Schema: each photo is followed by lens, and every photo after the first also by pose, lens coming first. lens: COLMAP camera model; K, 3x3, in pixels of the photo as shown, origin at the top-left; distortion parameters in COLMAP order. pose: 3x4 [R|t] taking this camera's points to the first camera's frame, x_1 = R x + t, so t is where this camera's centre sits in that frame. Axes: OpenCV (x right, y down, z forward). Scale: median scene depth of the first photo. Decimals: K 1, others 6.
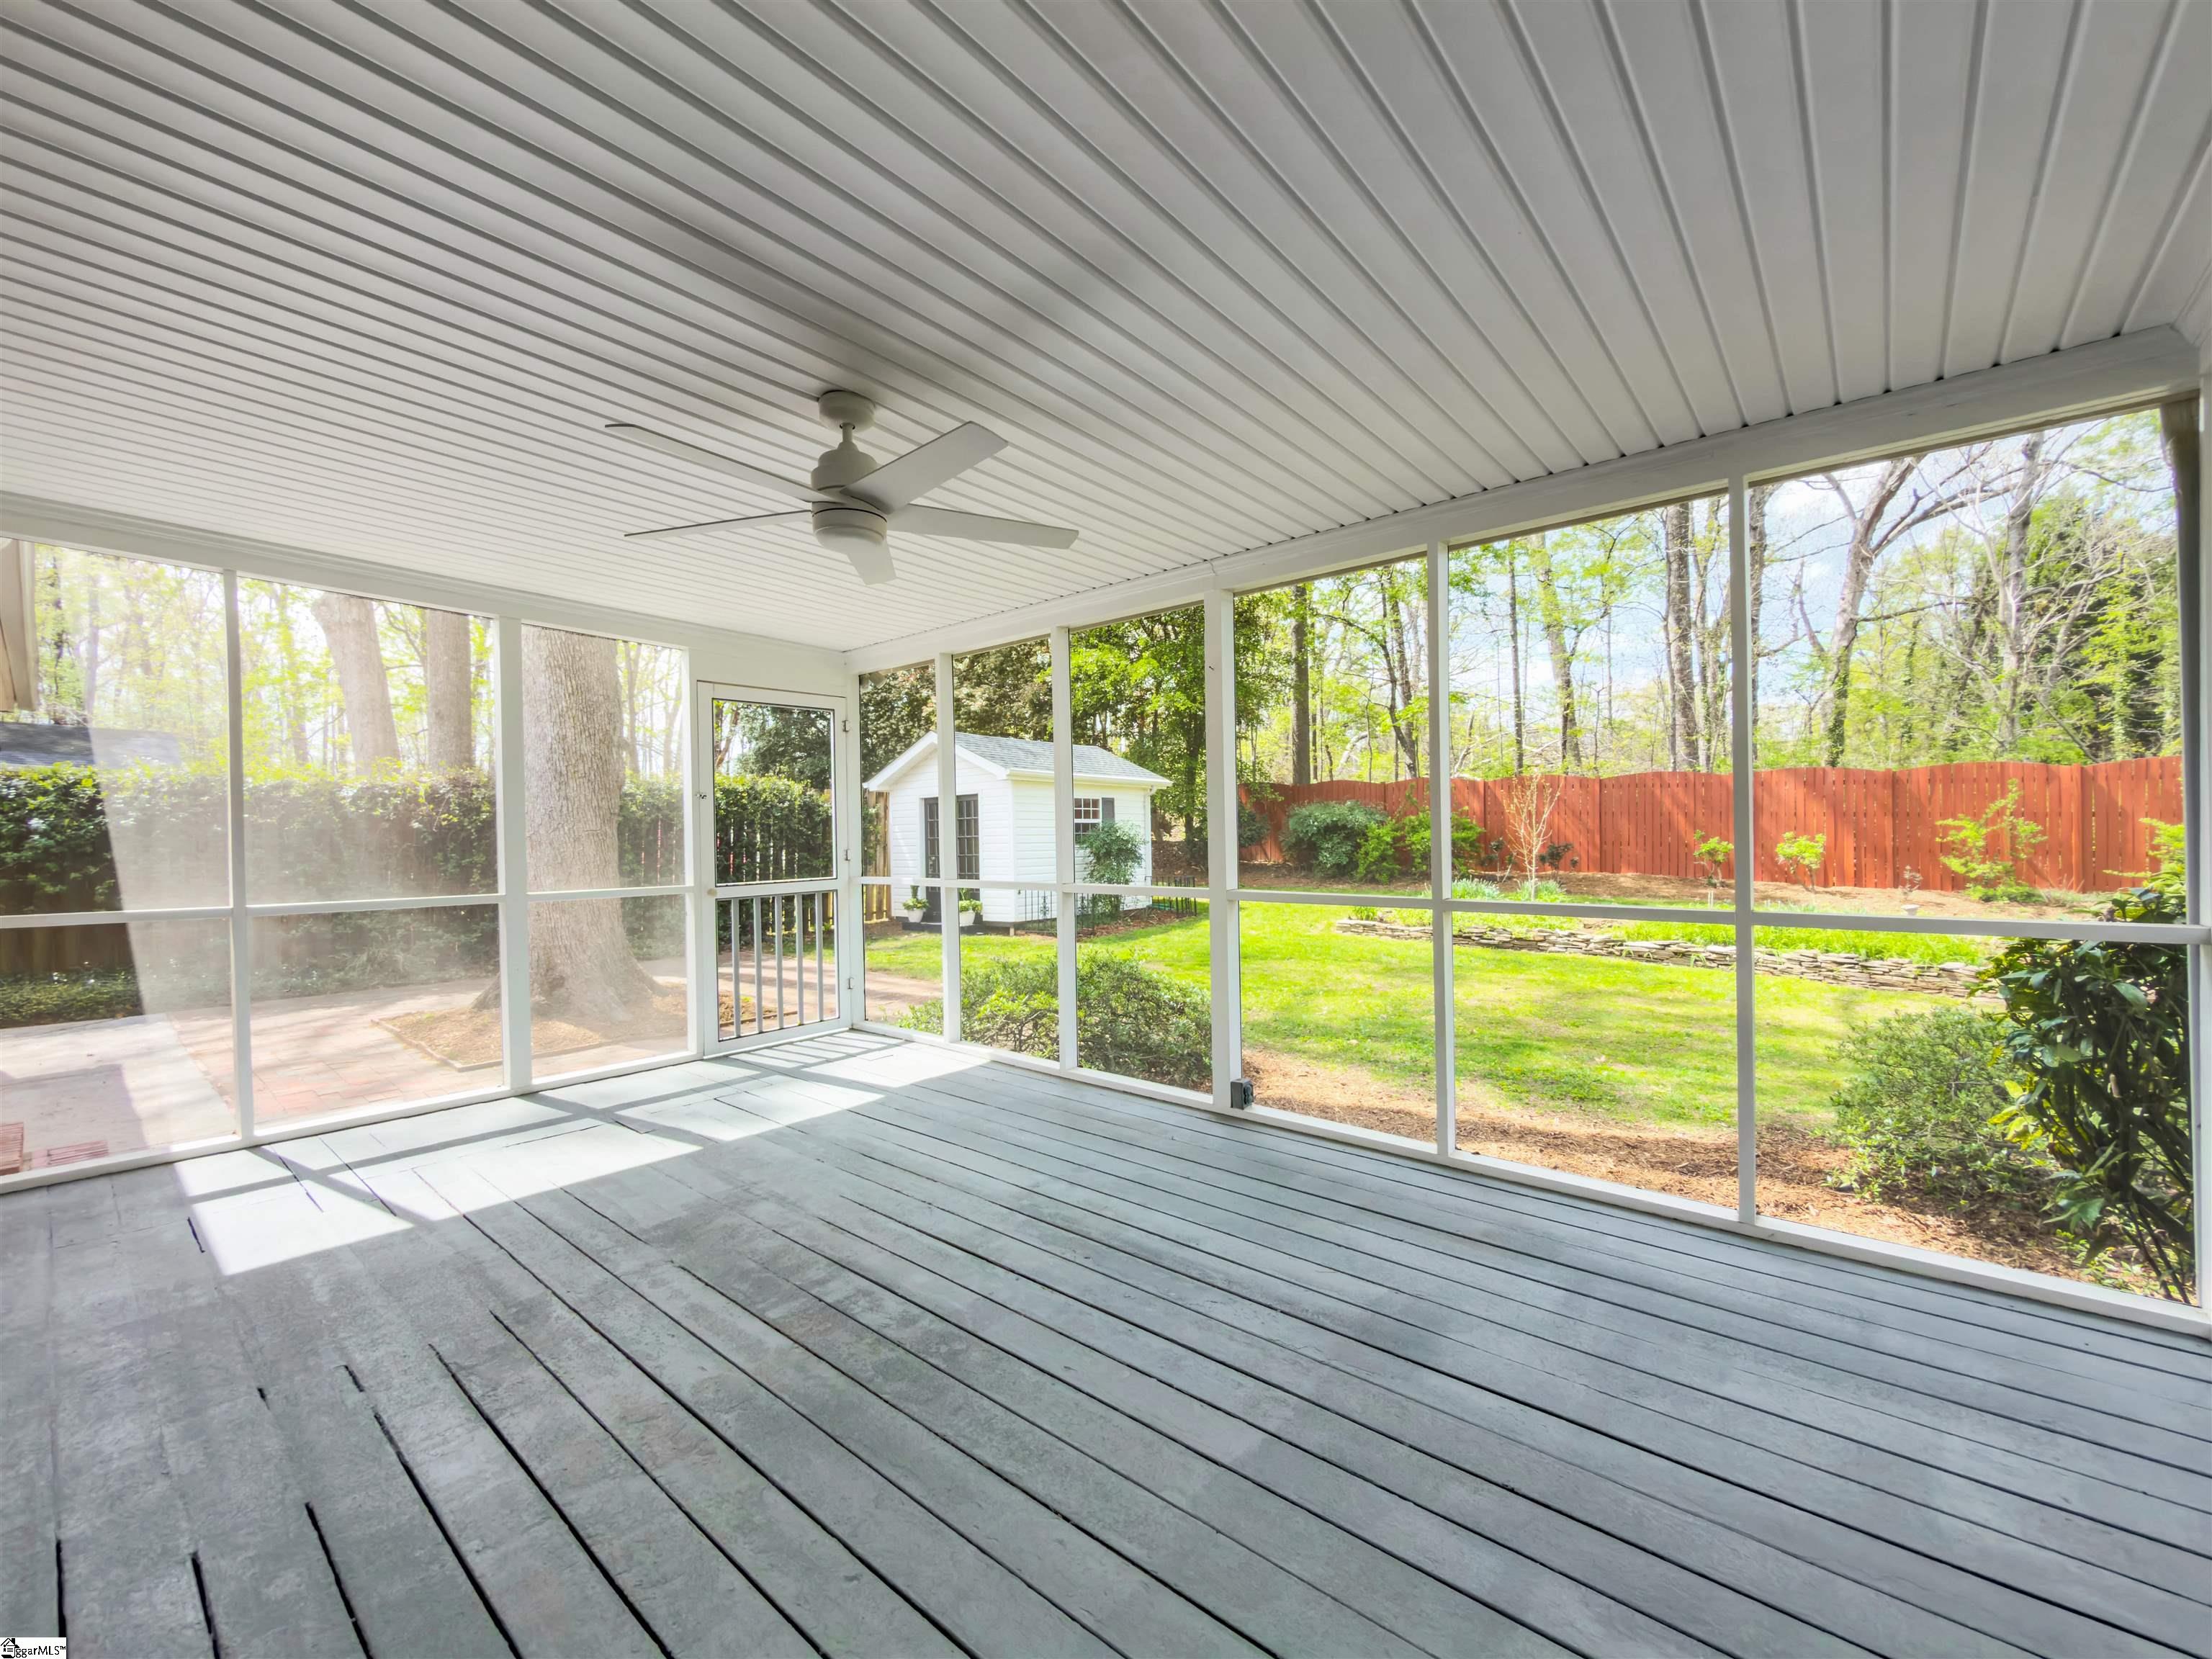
lens RADIAL K [[909.9, 0, 1106.0], [0, 909.9, 829.5], [0, 0, 1]] dist [-0.000994, -0.000322]
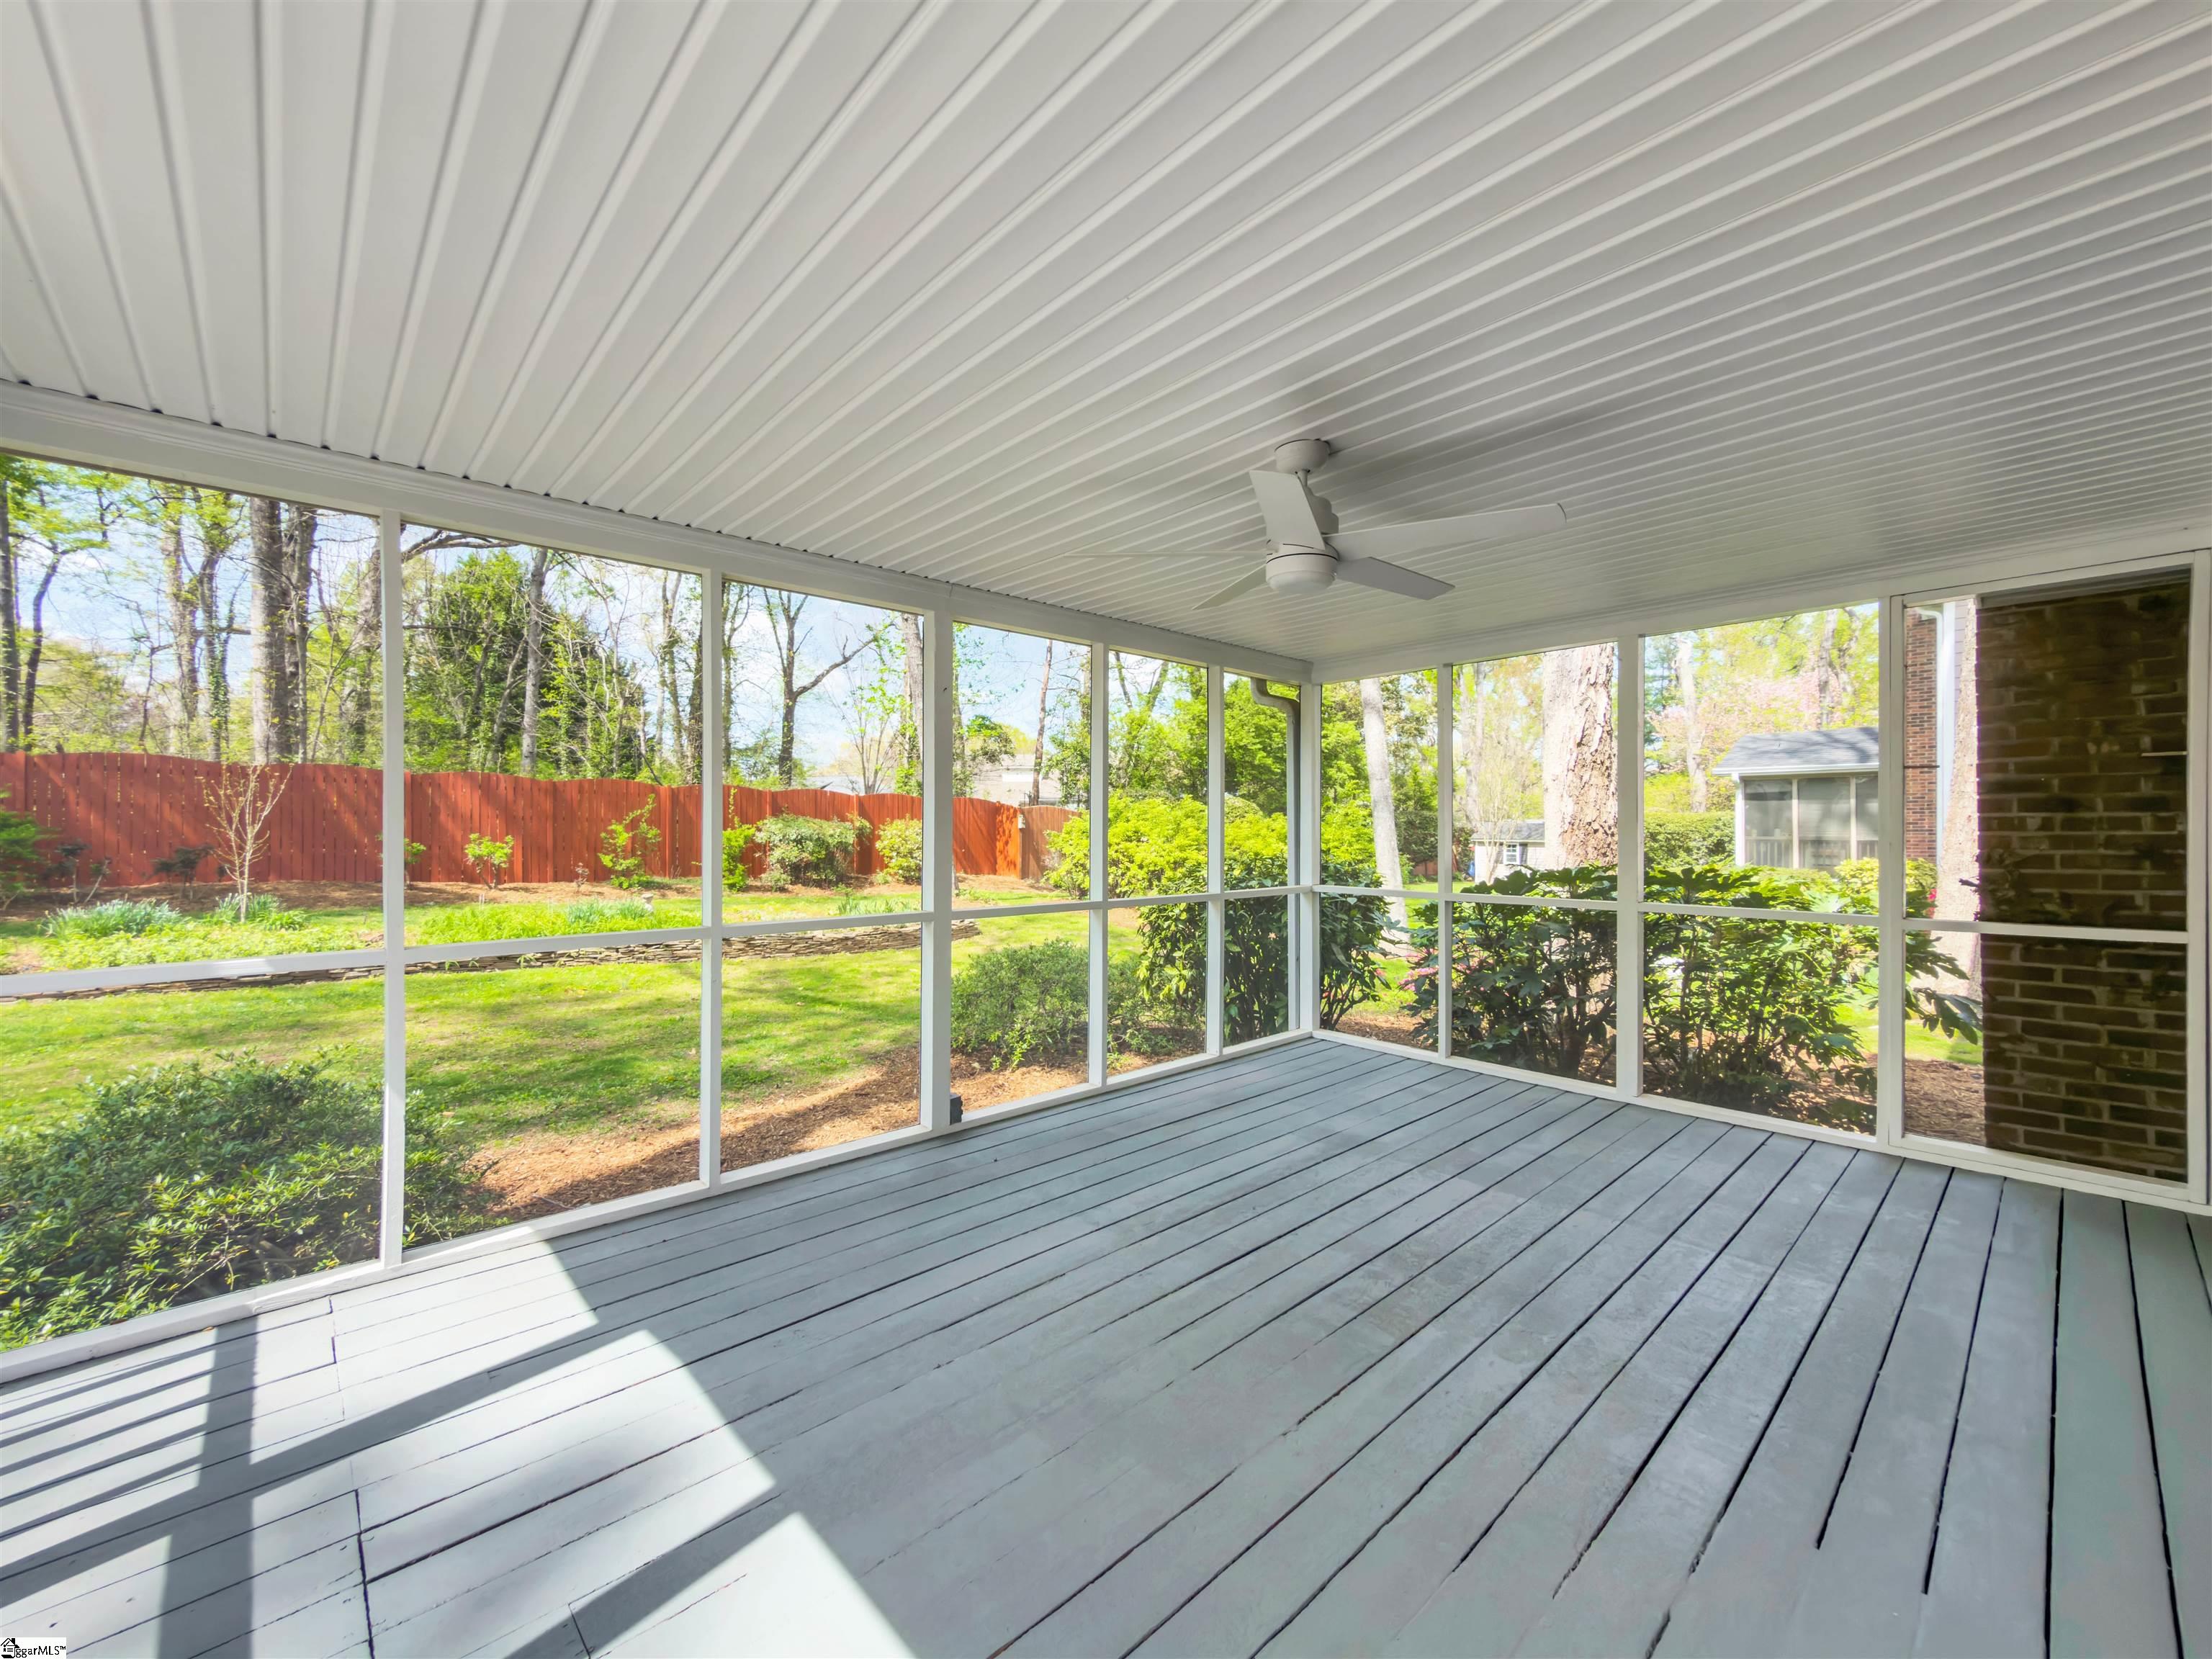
lens RADIAL K [[894.6, 0, 1106.0], [0, 894.6, 829.5], [0, 0, 1]] dist [0.000095, 0.000166]
pose [[0.115237, 0.008639, 0.993300, -0.761649], [-0.013716, 0.999881, -0.007105, -0.018120], [-0.993243, -0.012805, 0.115342, 0.650053]]
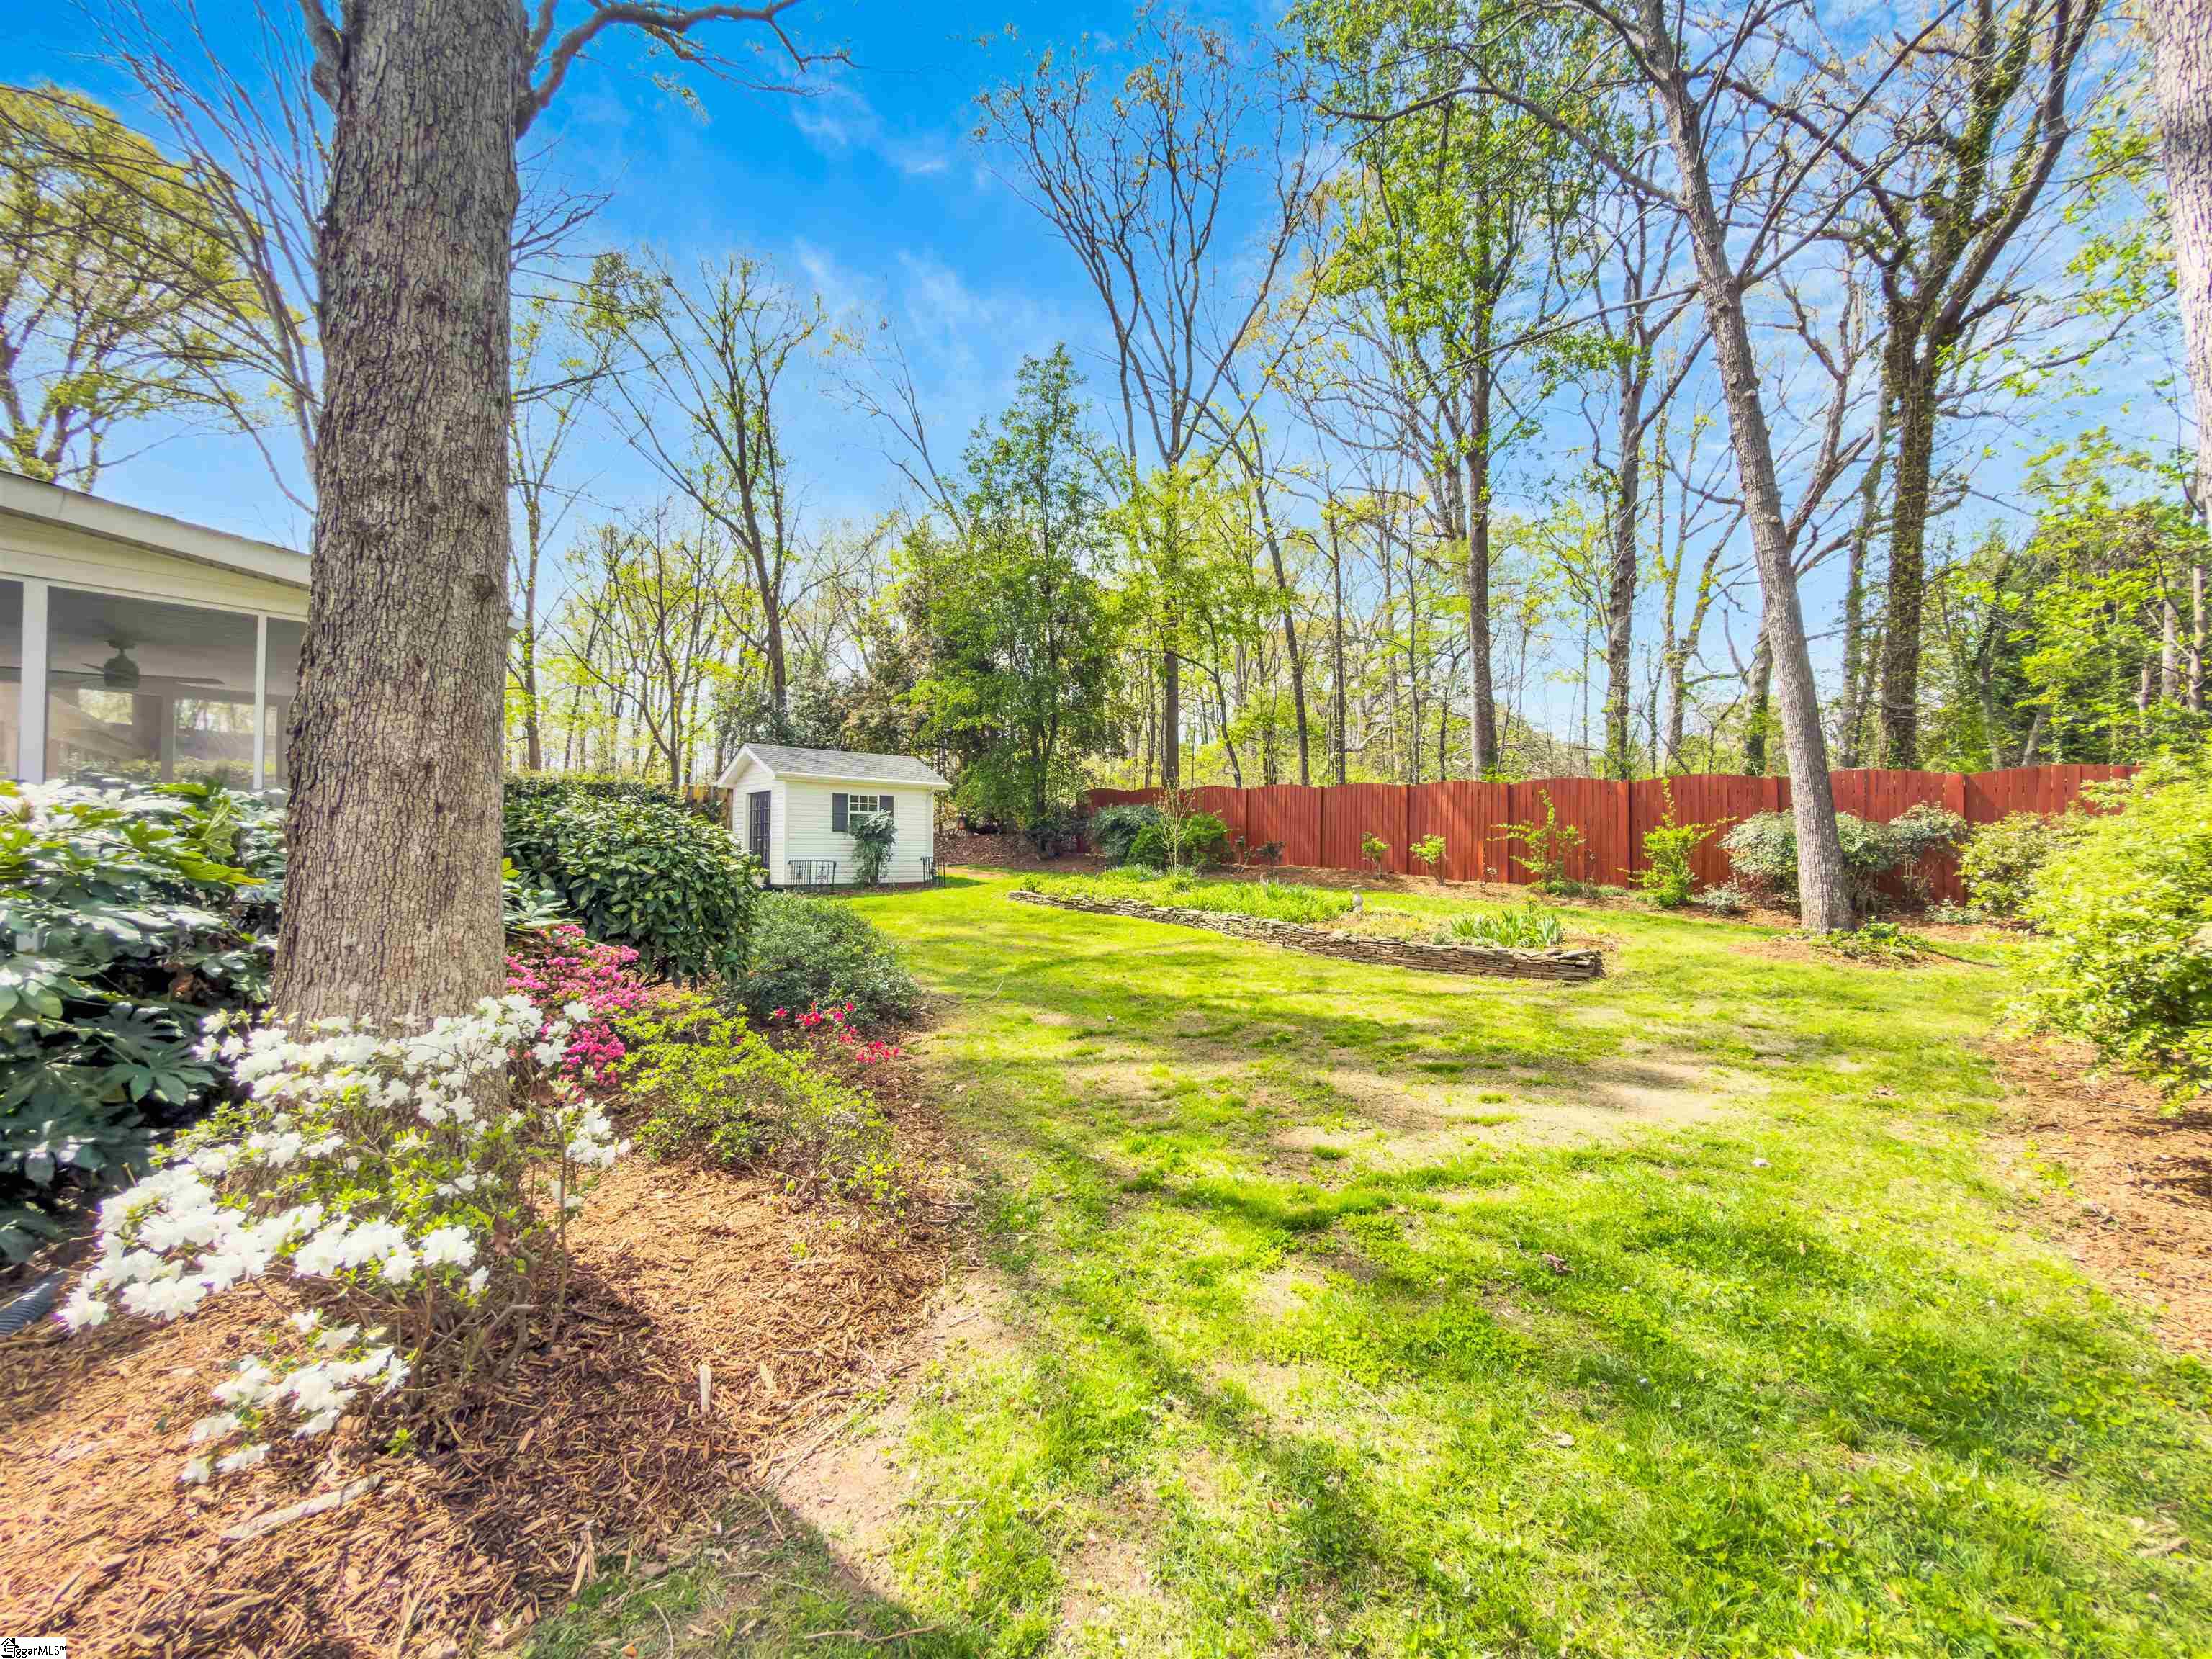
lens RADIAL K [[856.4, 0, 1106.0], [0, 856.4, 829.5], [0, 0, 1]] dist [0.000128, 0.000073]
pose [[0.992209, 0.023187, -0.122410, 1.870447], [-0.023526, 0.999722, -0.001323, 0.032168], [0.122346, 0.004192, 0.992479, -0.786077]]
